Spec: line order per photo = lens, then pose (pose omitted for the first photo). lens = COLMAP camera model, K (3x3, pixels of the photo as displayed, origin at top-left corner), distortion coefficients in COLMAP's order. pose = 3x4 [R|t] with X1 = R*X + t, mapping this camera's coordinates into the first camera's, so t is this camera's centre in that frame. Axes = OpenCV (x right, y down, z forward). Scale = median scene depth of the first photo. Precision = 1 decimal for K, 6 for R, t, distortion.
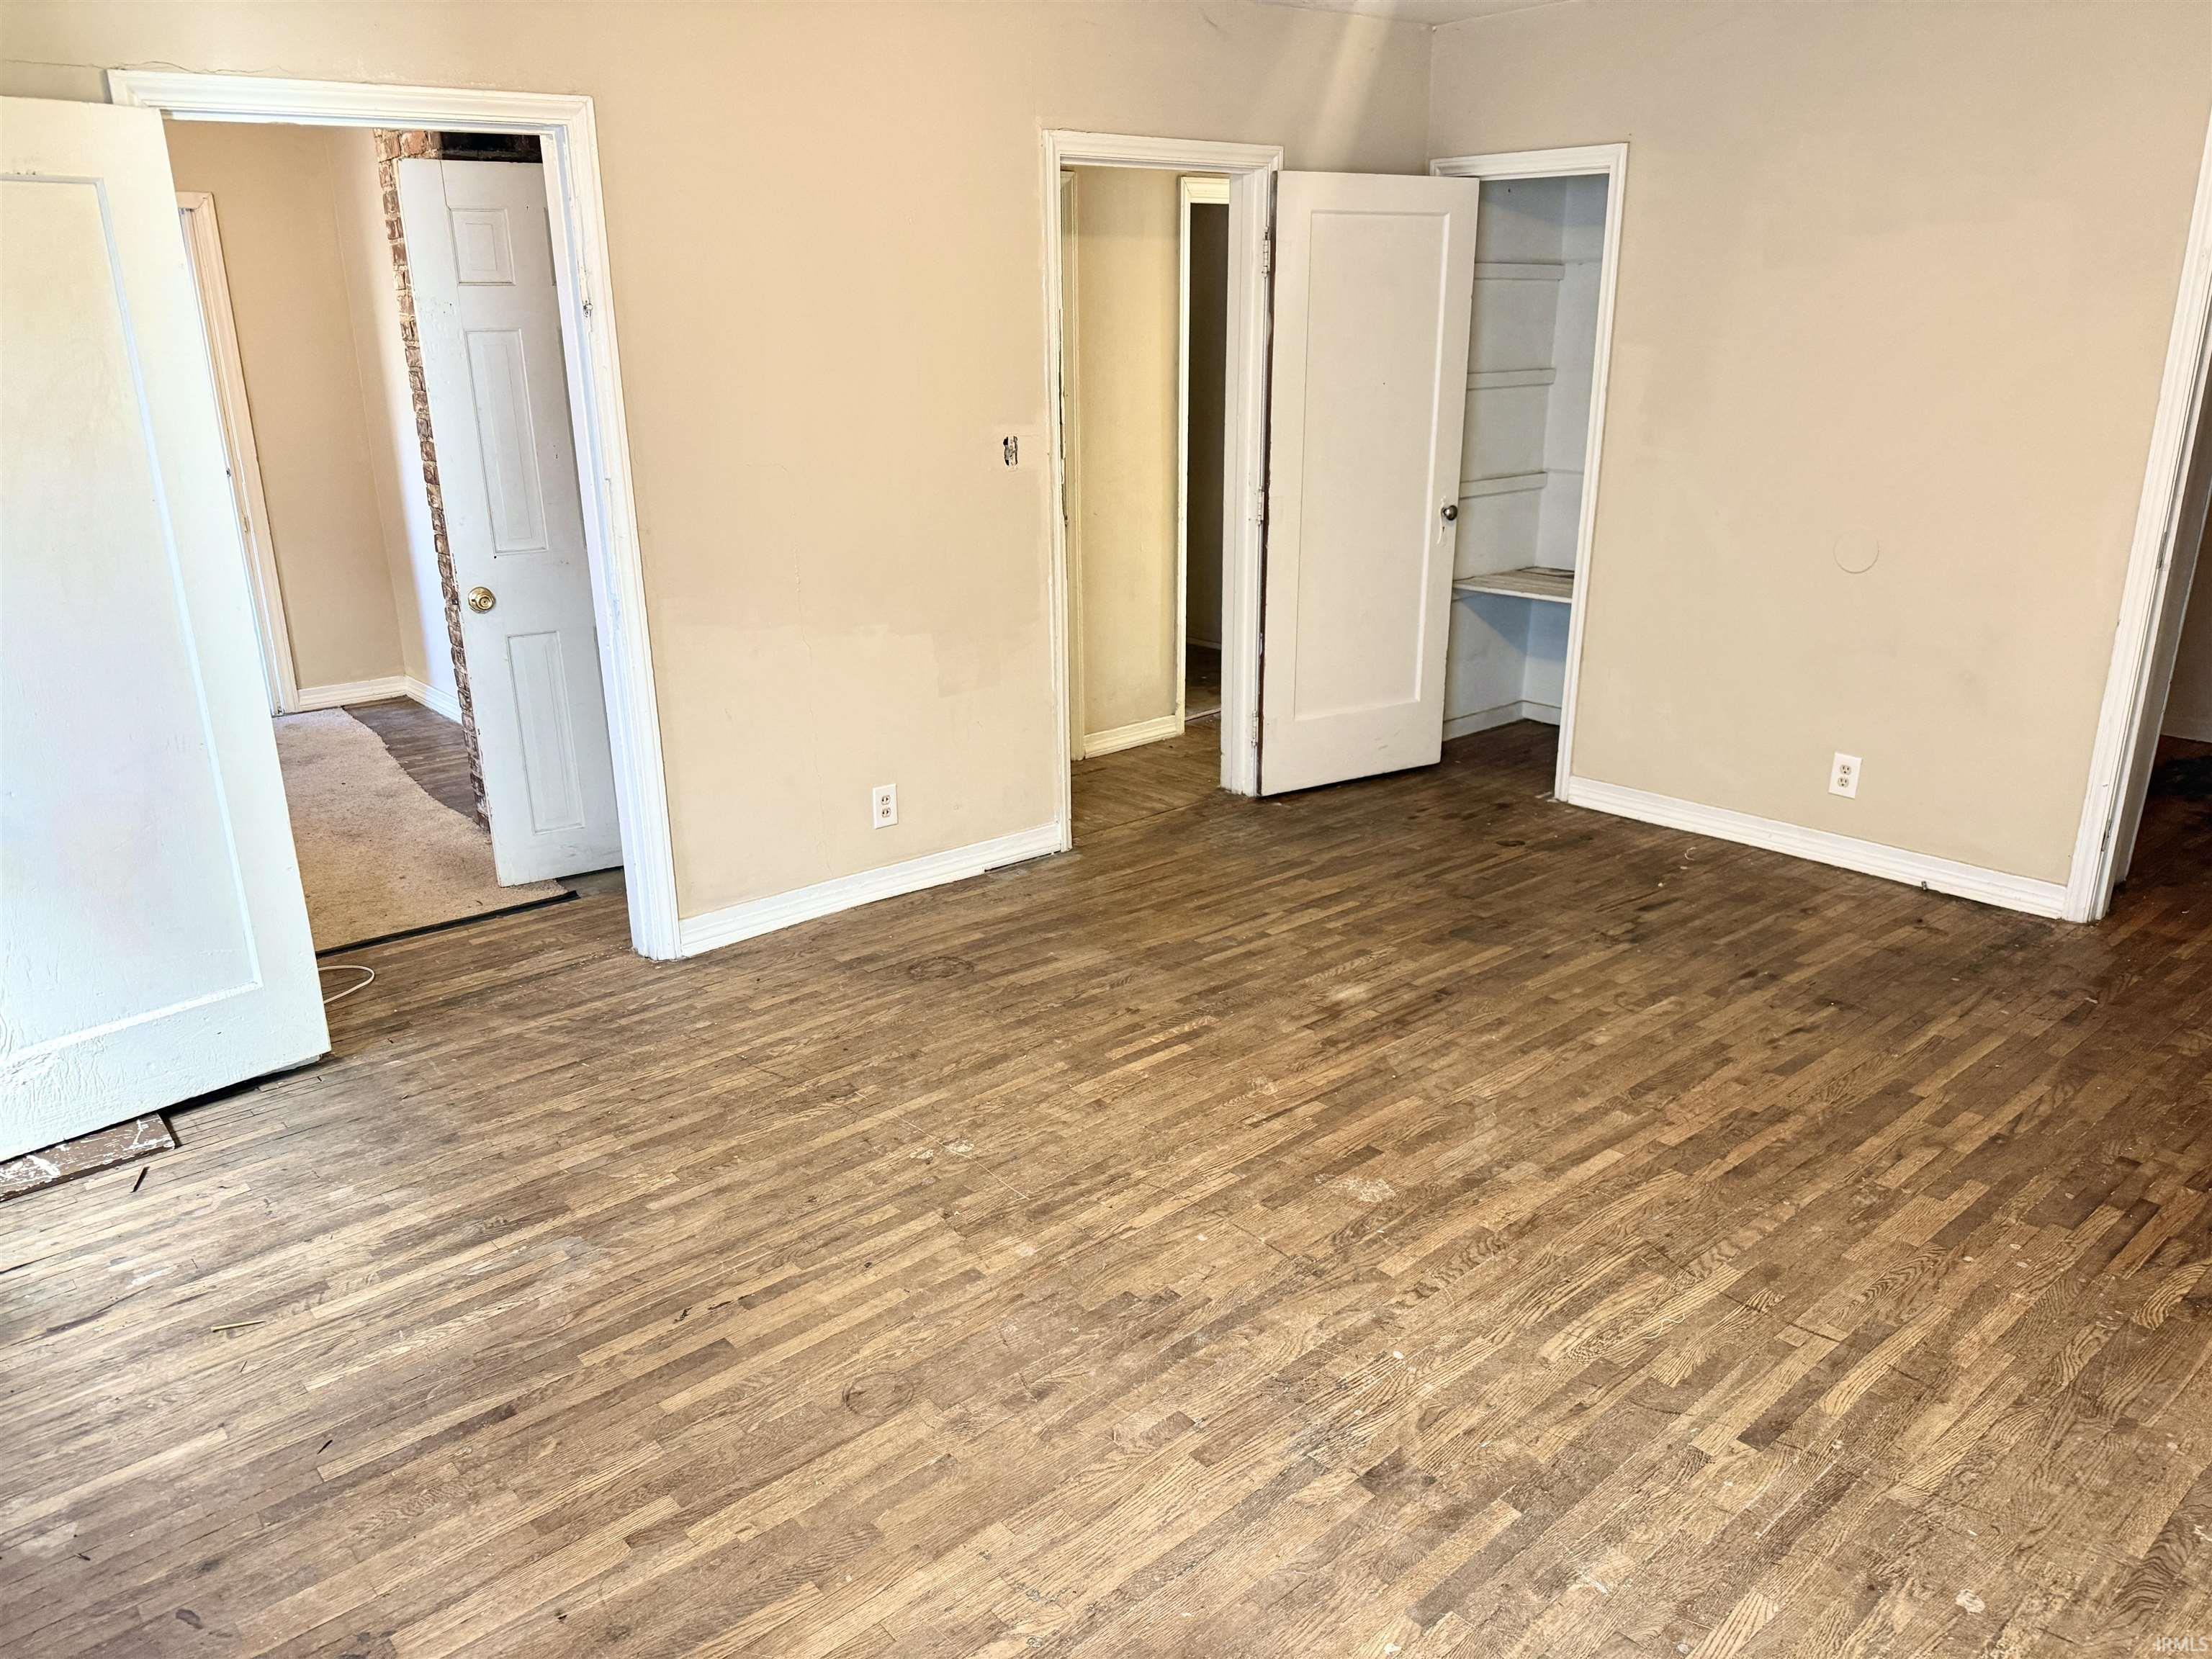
lens RADIAL K [[1526.3, 0, 1106.0], [0, 1526.3, 829.5], [0, 0, 1]] dist [0.129943, -0.210161]
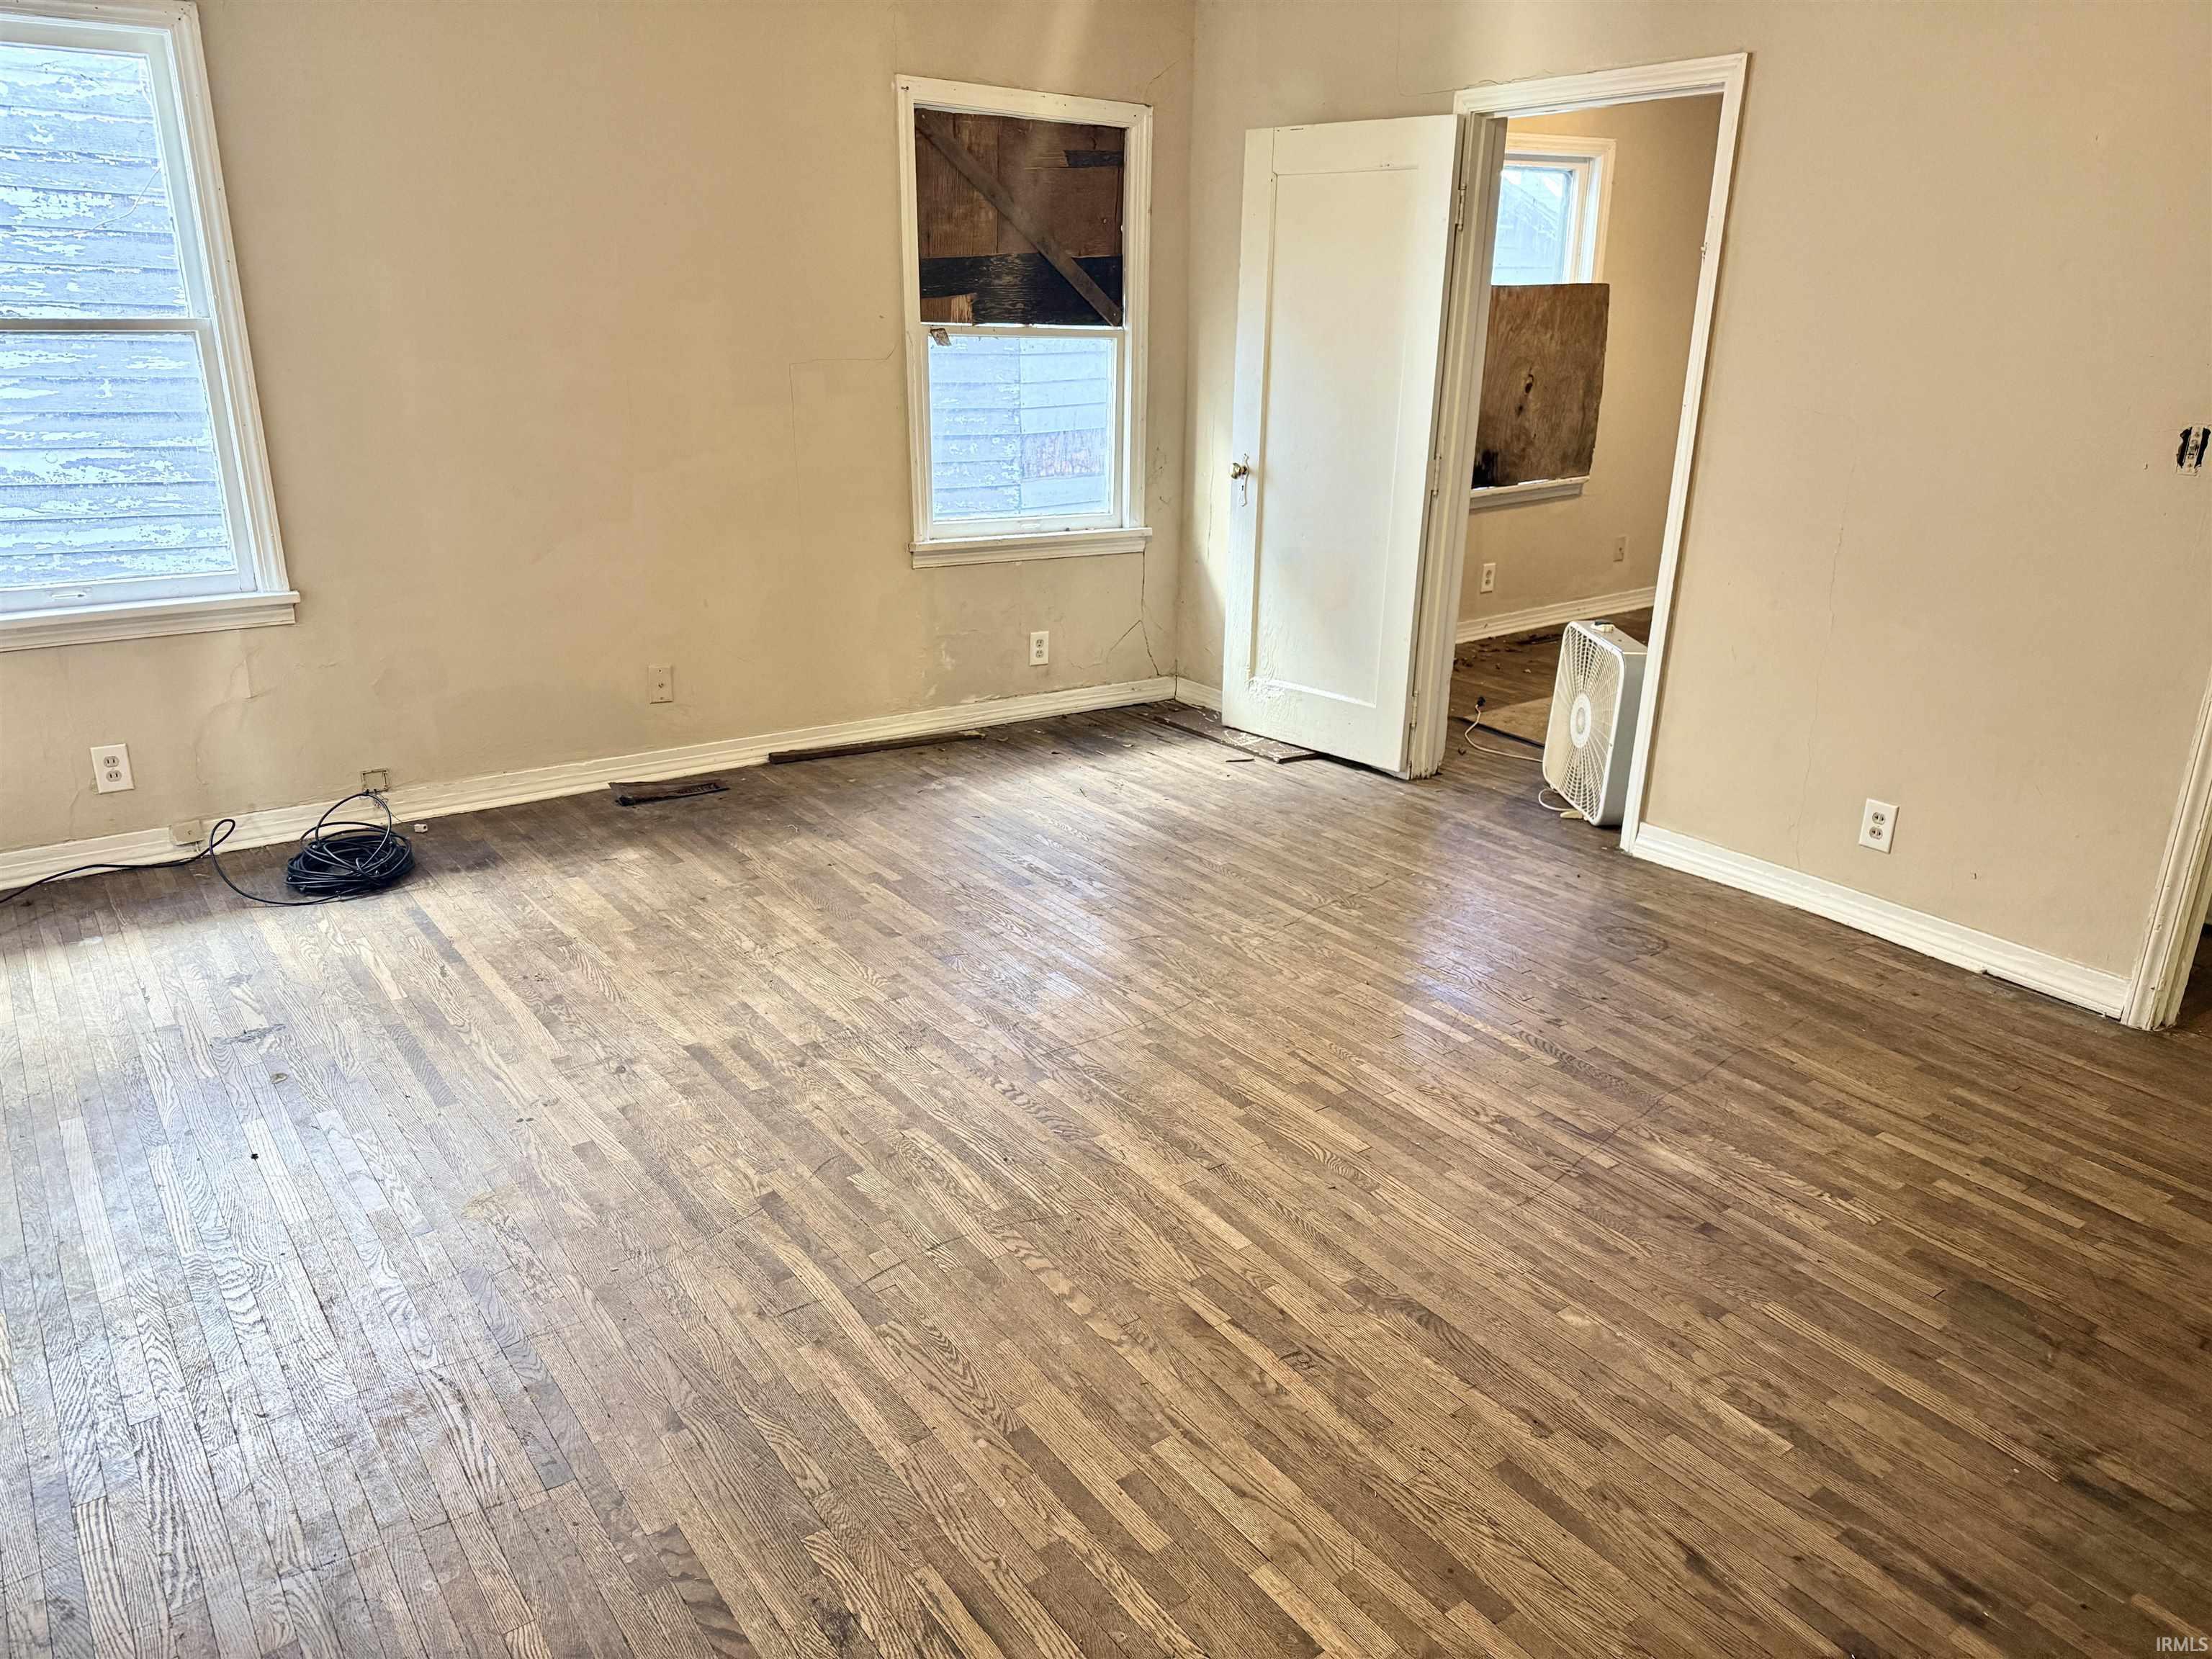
lens RADIAL K [[1526.3, 0, 1106.0], [0, 1526.3, 829.5], [0, 0, 1]] dist [0.129943, -0.210161]
pose [[-0.070199, 0.345835, -0.935666, 0.981222], [-0.324098, 0.879185, 0.349275, -0.248156], [0.943415, 0.327767, 0.050366, 0.757637]]
